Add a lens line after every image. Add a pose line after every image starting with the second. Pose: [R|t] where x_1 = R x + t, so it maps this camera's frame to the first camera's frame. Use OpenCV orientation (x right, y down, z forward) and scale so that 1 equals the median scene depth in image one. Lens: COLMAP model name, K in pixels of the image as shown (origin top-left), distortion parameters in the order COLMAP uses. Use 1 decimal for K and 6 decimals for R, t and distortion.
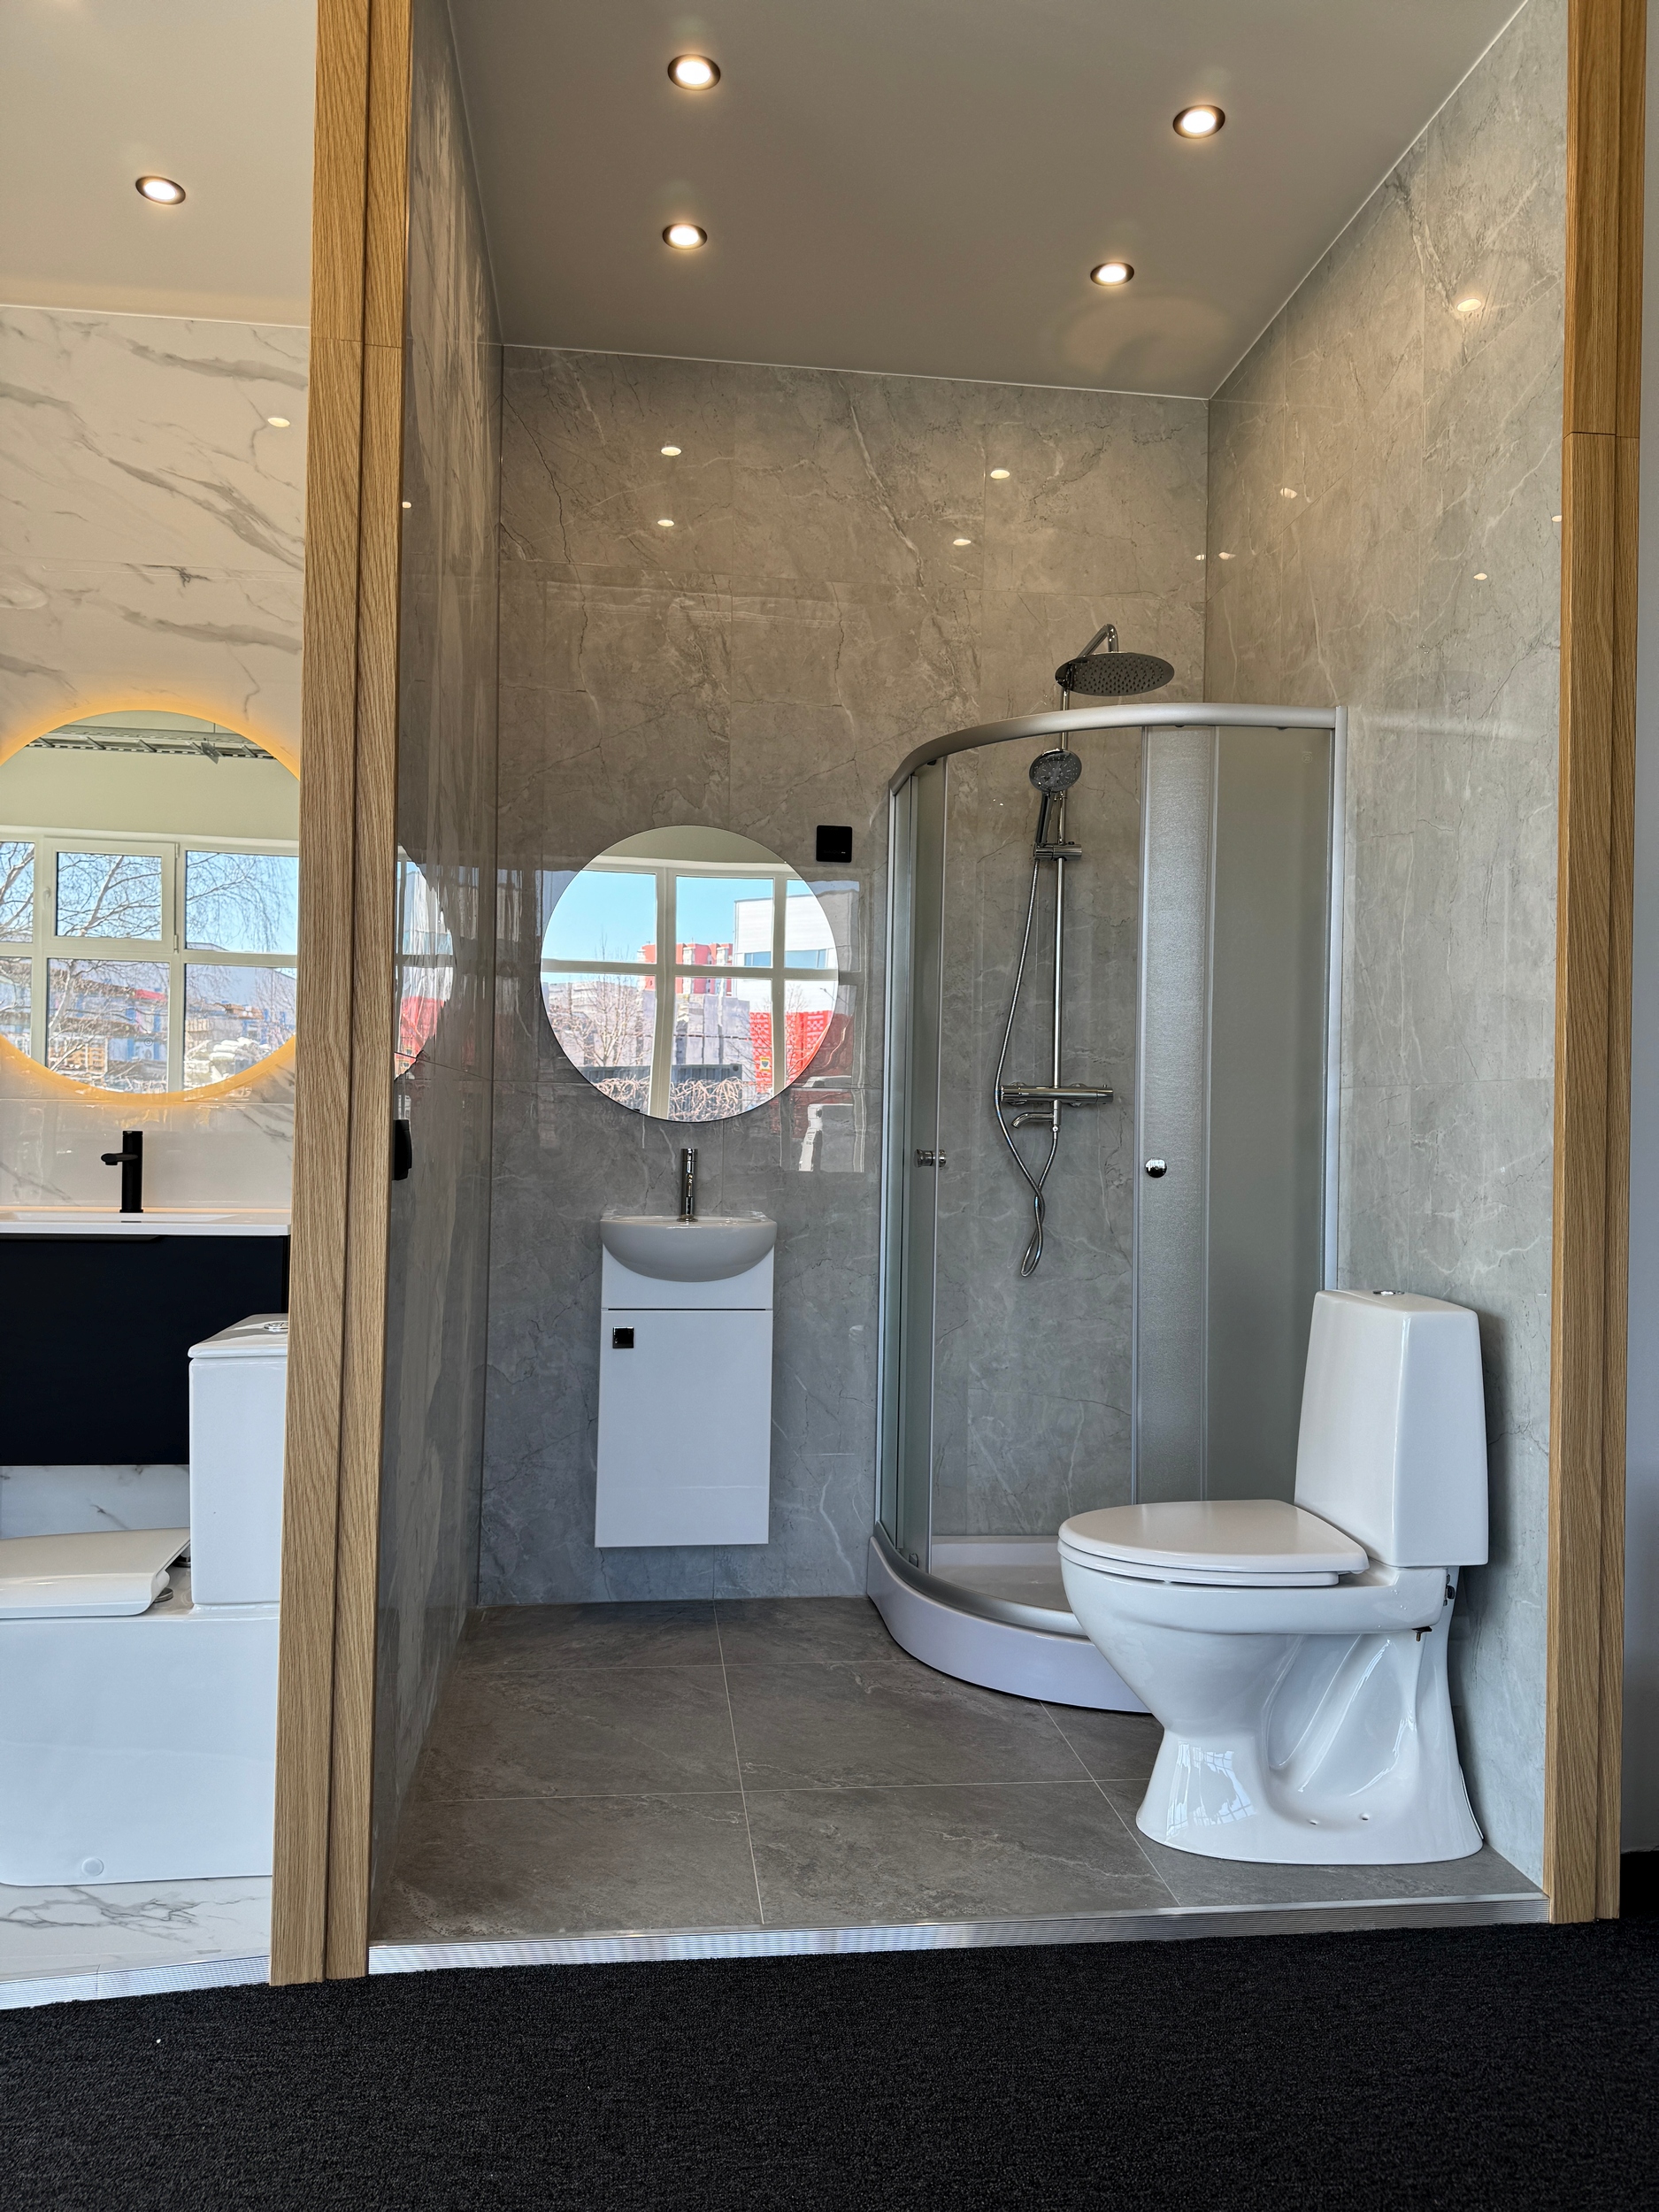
lens RADIAL K [[1548.7, 0, 801.6], [0, 1548.7, 1104.3], [0, 0, 1]] dist [0.057390, -0.075222]
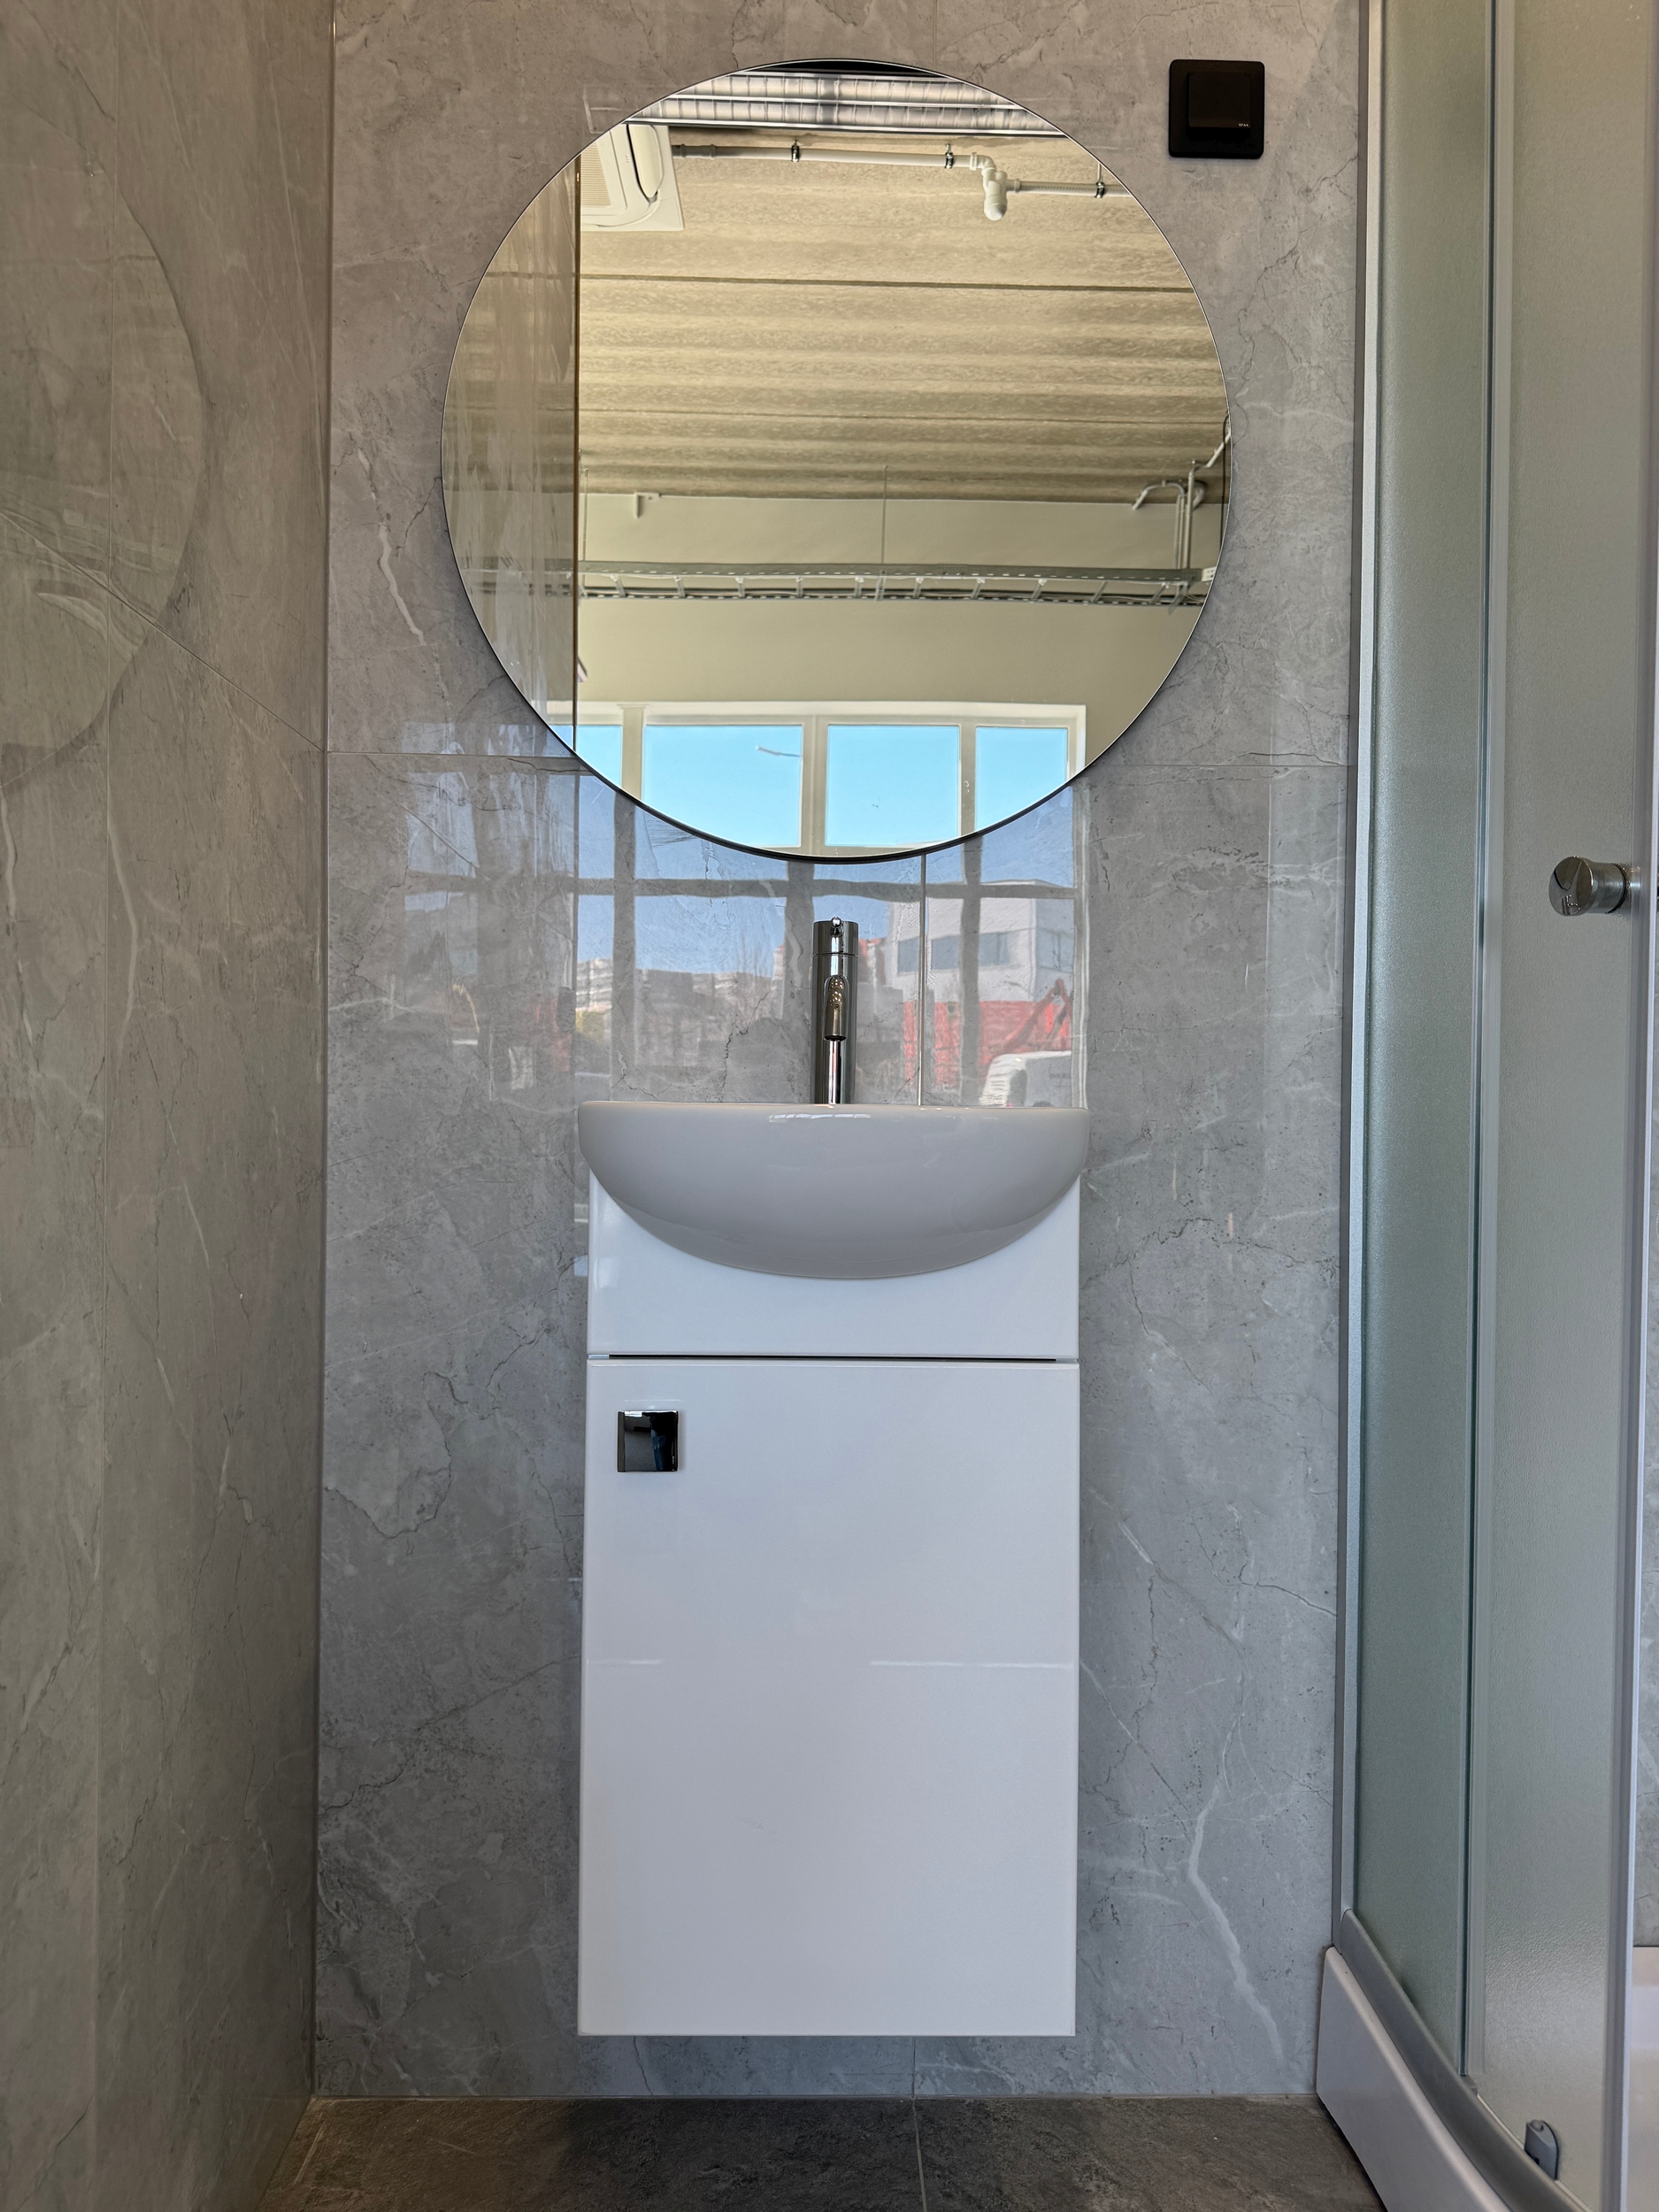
lens RADIAL K [[1548.7, 0, 832.0], [0, 1548.7, 1101.1], [0, 0, 1]] dist [0.057390, -0.075222]
pose [[0.995148, -0.007759, -0.098078, -0.037429], [0.009502, 0.999805, 0.017318, 0.065822], [0.097925, -0.018166, 0.995028, 0.628425]]
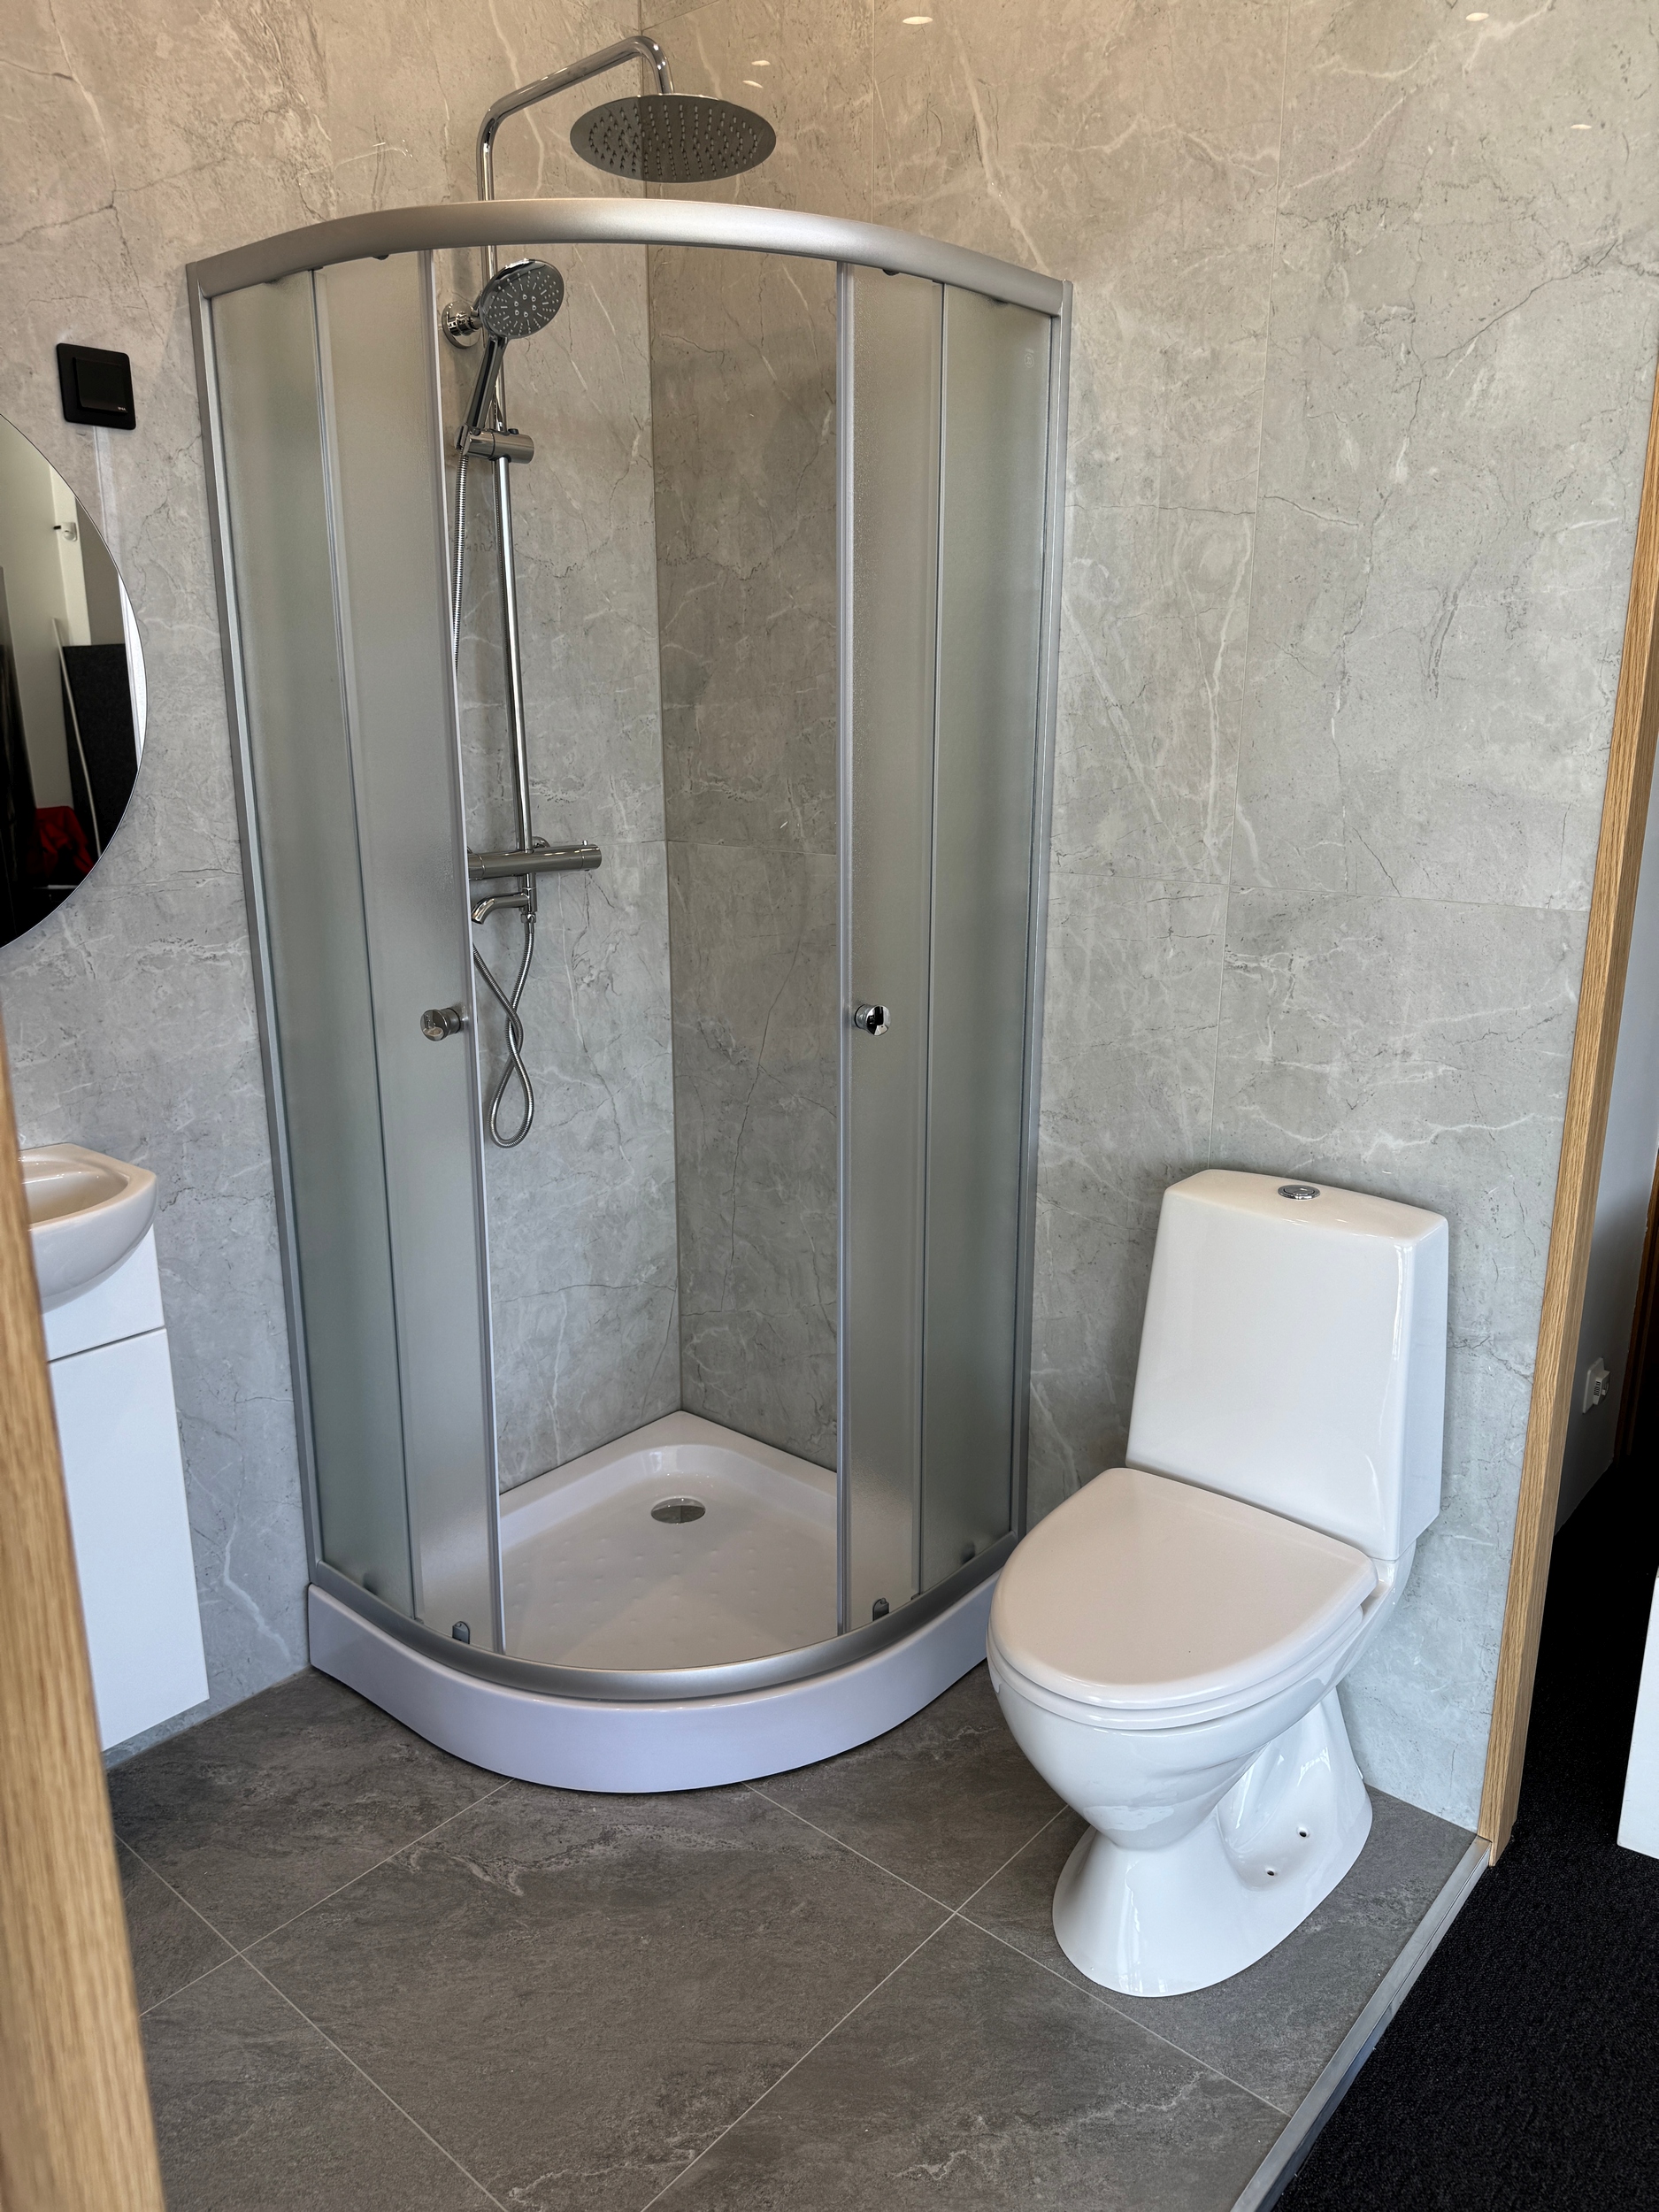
lens RADIAL K [[1548.7, 0, 843.2], [0, 1548.7, 1114.8], [0, 0, 1]] dist [0.057390, -0.075222]
pose [[0.724159, -0.194551, 0.661622, -0.187494], [0.003147, 0.960305, 0.278935, -0.086408], [-0.689626, -0.199911, 0.696025, 0.454894]]
